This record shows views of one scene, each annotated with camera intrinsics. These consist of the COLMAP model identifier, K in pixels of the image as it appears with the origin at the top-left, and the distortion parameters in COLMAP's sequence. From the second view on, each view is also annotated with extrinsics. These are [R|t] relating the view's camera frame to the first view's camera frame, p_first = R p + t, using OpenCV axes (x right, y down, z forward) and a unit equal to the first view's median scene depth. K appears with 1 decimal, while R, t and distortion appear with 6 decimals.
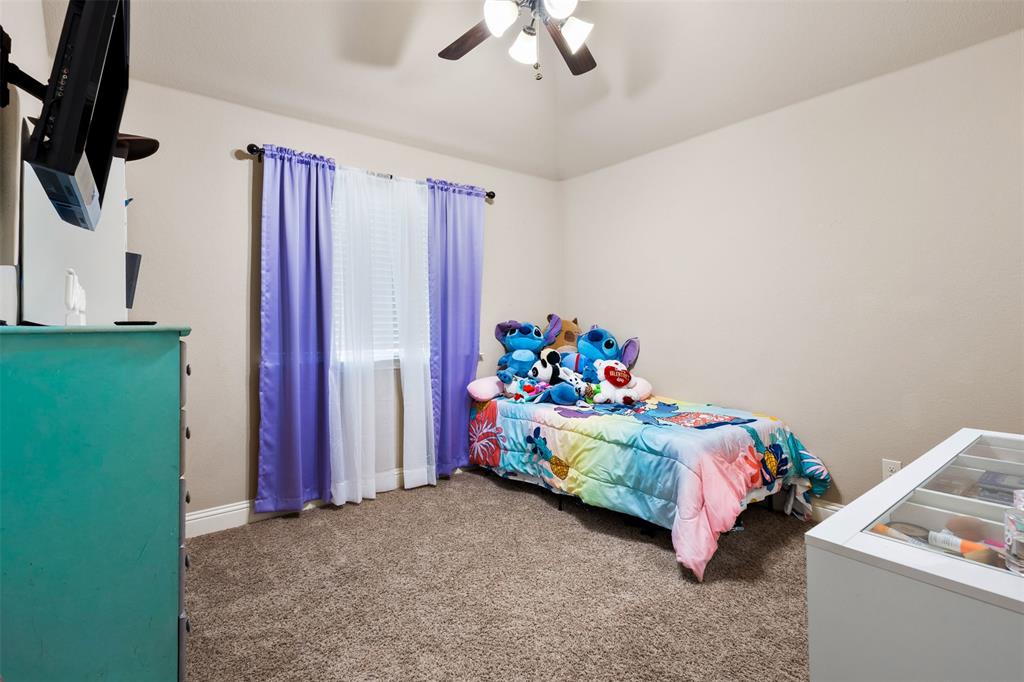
lens RADIAL K [[478.1, 0, 511.3], [0, 478.1, 329.8], [0, 0, 1]] dist [0.003397, -0.000348]
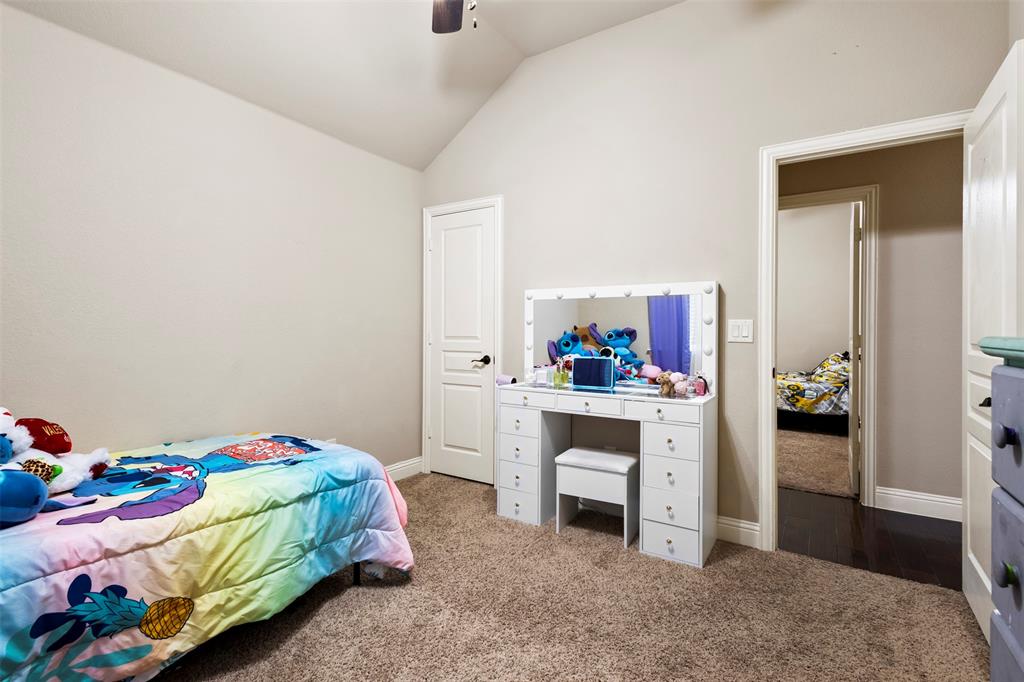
lens RADIAL K [[478.1, 0, 511.3], [0, 478.1, 329.8], [0, 0, 1]] dist [0.003397, -0.000348]
pose [[-0.312039, 0.000389, 0.950069, -0.534284], [0.005150, 0.999986, 0.001282, -0.016566], [-0.950055, 0.005293, -0.312036, 0.871415]]
